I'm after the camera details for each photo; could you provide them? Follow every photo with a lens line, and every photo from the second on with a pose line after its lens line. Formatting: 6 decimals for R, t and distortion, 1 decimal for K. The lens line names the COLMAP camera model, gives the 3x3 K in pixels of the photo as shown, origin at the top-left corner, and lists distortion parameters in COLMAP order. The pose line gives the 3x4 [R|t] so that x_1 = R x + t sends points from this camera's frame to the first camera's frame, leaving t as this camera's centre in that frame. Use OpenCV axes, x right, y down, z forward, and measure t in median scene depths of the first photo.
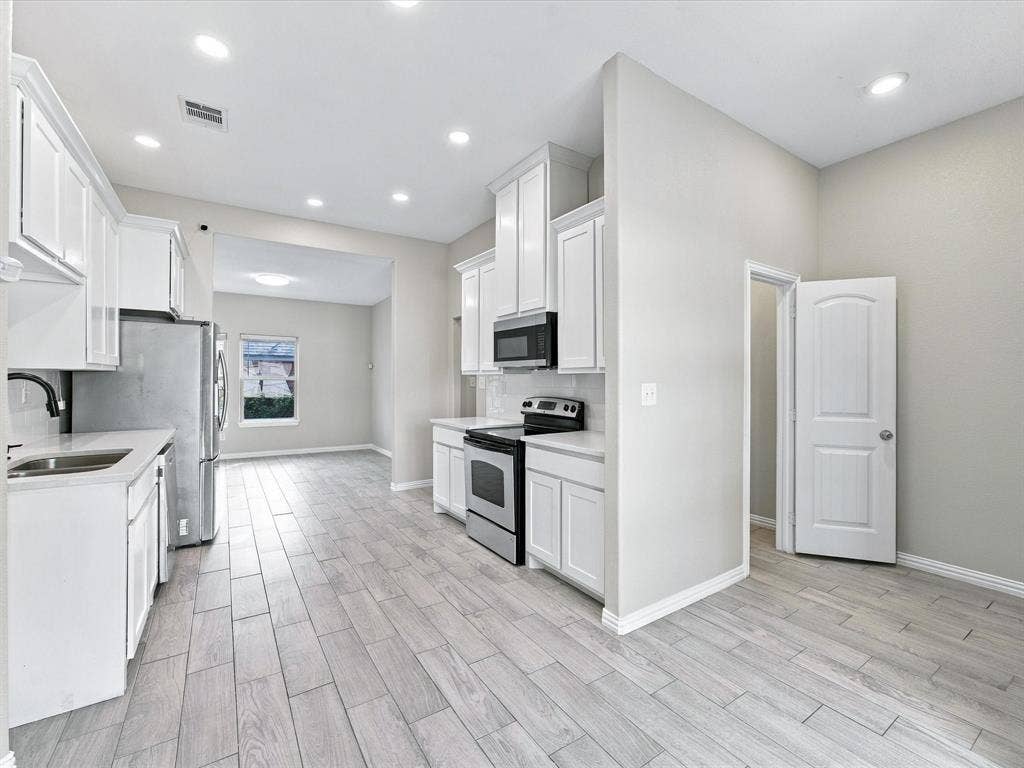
lens RADIAL K [[450.8, 0, 524.6], [0, 450.8, 376.7], [0, 0, 1]] dist [-0.013129, 0.003268]
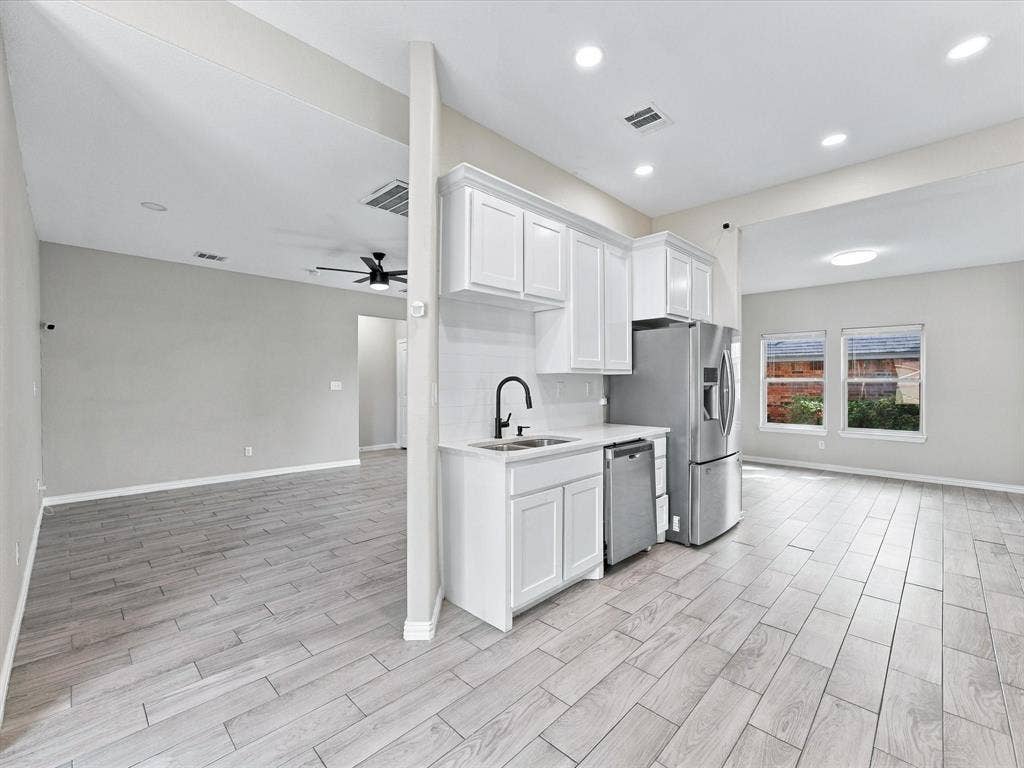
lens RADIAL K [[450.8, 0, 513.6], [0, 450.8, 382.7], [0, 0, 1]] dist [-0.013129, 0.003268]
pose [[0.190533, 0.001994, -0.981679, 0.222797], [0.005830, 0.999978, 0.003162, 0.004108], [0.981663, -0.006326, 0.190517, 0.504782]]
